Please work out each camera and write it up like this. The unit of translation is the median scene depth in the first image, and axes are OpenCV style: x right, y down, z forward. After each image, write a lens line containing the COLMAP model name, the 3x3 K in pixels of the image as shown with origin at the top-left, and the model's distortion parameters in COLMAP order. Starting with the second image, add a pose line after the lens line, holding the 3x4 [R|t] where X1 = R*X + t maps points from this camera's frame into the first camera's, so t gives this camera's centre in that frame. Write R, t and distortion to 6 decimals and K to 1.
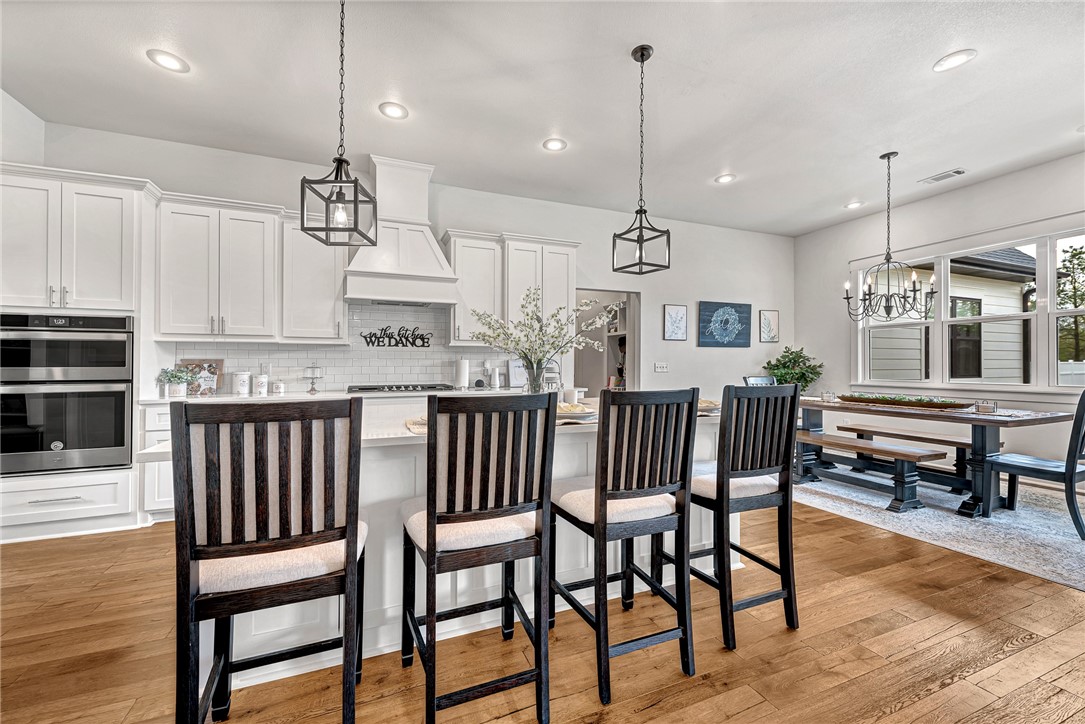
lens RADIAL K [[431.3, 0, 542.5], [0, 431.3, 362.0], [0, 0, 1]] dist [0.001130, 0.000017]
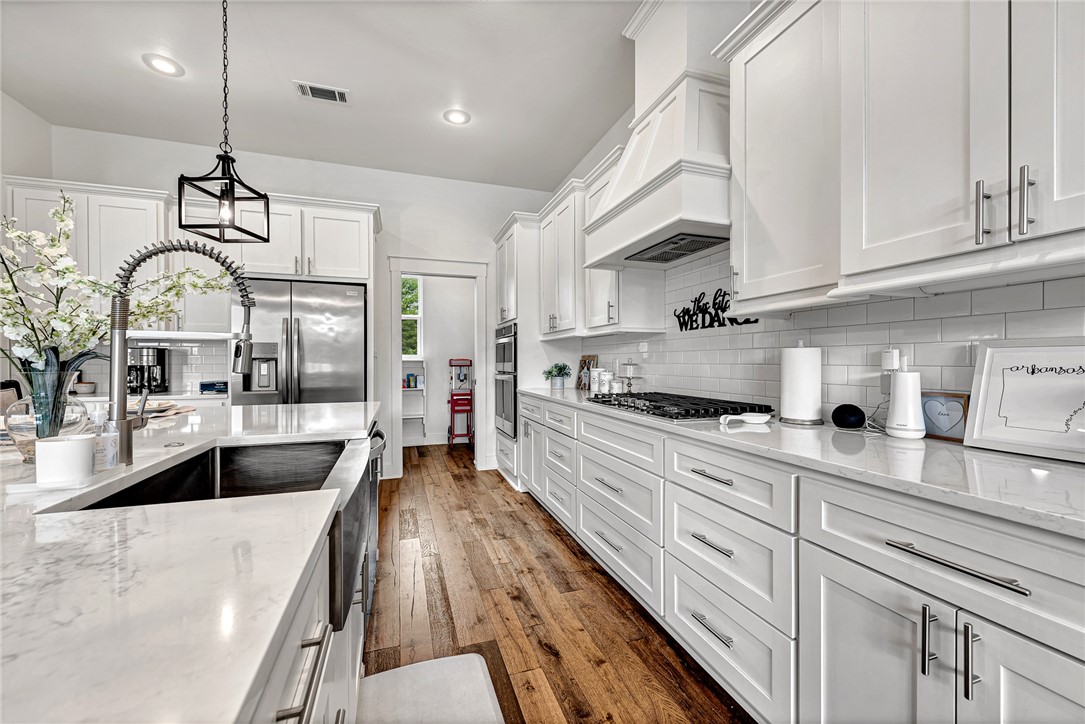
lens RADIAL K [[431.3, 0, 542.5], [0, 431.3, 362.0], [0, 0, 1]] dist [0.001130, 0.000017]
pose [[-0.065603, -0.001226, -0.997845, 0.221497], [-0.001709, 0.999998, -0.001116, 0.008751], [0.997844, 0.001632, -0.065605, 0.833480]]
